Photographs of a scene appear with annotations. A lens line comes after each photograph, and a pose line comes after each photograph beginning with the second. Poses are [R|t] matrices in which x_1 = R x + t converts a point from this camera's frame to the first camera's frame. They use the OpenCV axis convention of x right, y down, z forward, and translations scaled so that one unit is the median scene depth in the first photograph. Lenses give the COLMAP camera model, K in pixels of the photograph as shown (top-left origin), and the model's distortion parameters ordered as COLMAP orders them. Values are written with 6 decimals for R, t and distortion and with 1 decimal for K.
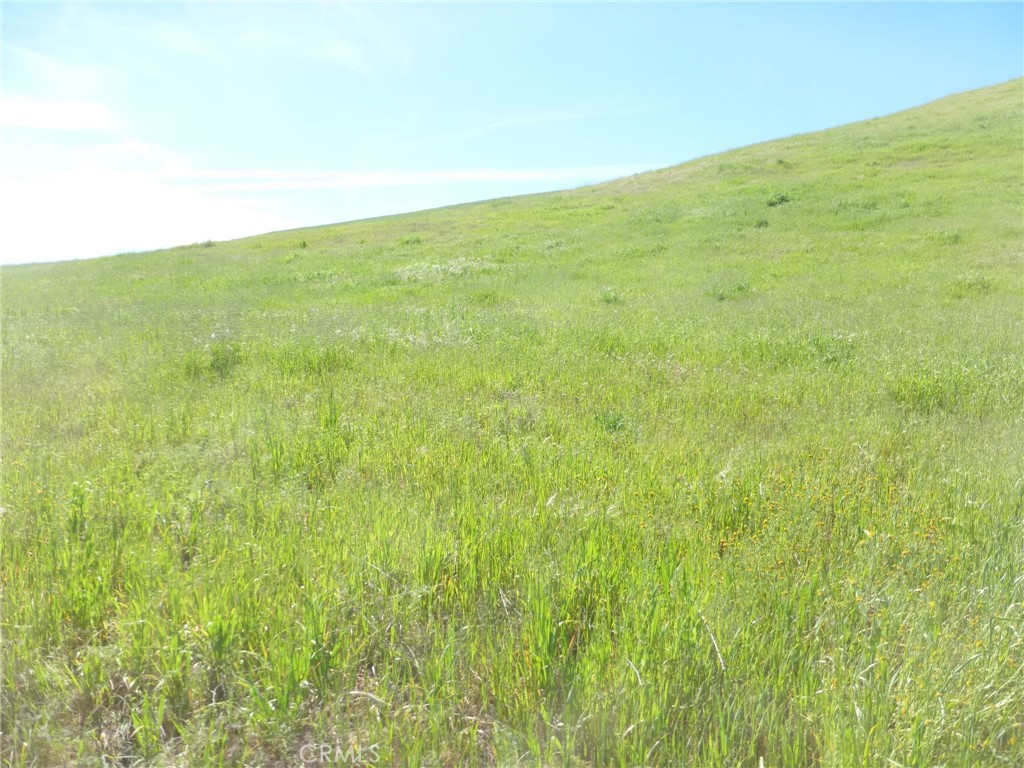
lens RADIAL K [[754.0, 0, 514.1], [0, 754.0, 382.2], [0, 0, 1]] dist [-0.004188, -0.001861]
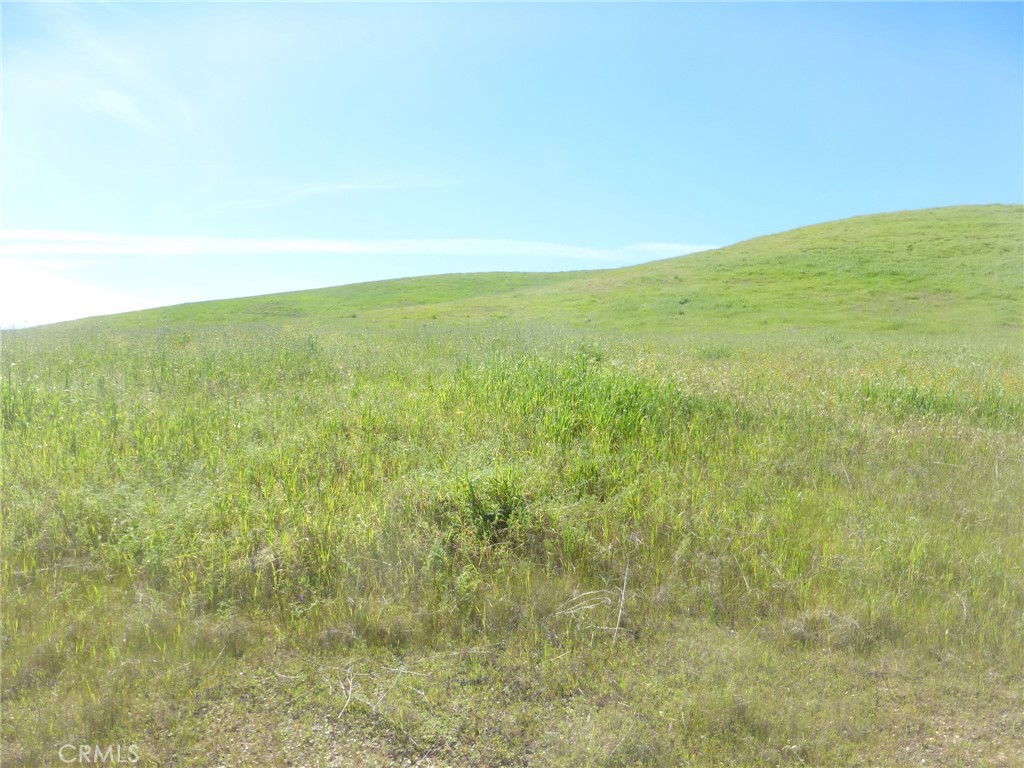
lens RADIAL K [[754.0, 0, 514.1], [0, 754.0, 382.2], [0, 0, 1]] dist [-0.004188, -0.001861]
pose [[0.982510, 0.010537, 0.185911, -0.389015], [0.008081, 0.995044, -0.099103, 0.139276], [-0.186034, 0.098872, 0.977556, -0.711410]]
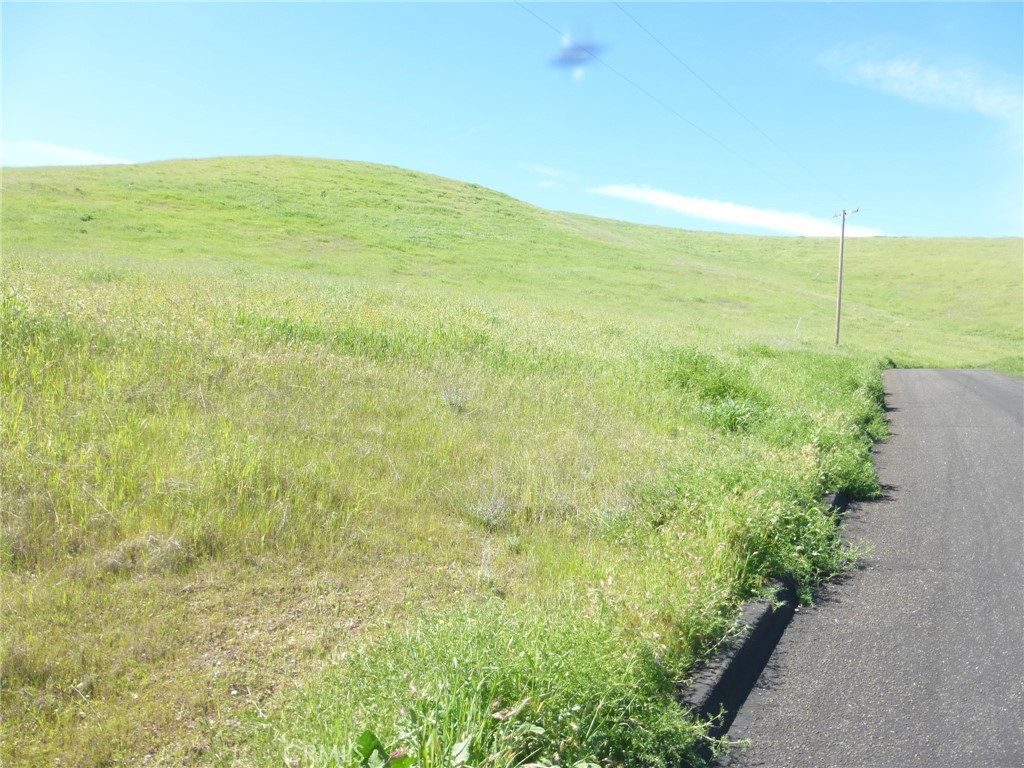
lens RADIAL K [[754.0, 0, 514.1], [0, 754.0, 382.2], [0, 0, 1]] dist [-0.004188, -0.001861]
pose [[0.607622, -0.025720, 0.793810, -0.378572], [0.035608, 0.999353, 0.005124, 0.141034], [-0.793428, 0.025152, 0.608145, -0.714574]]
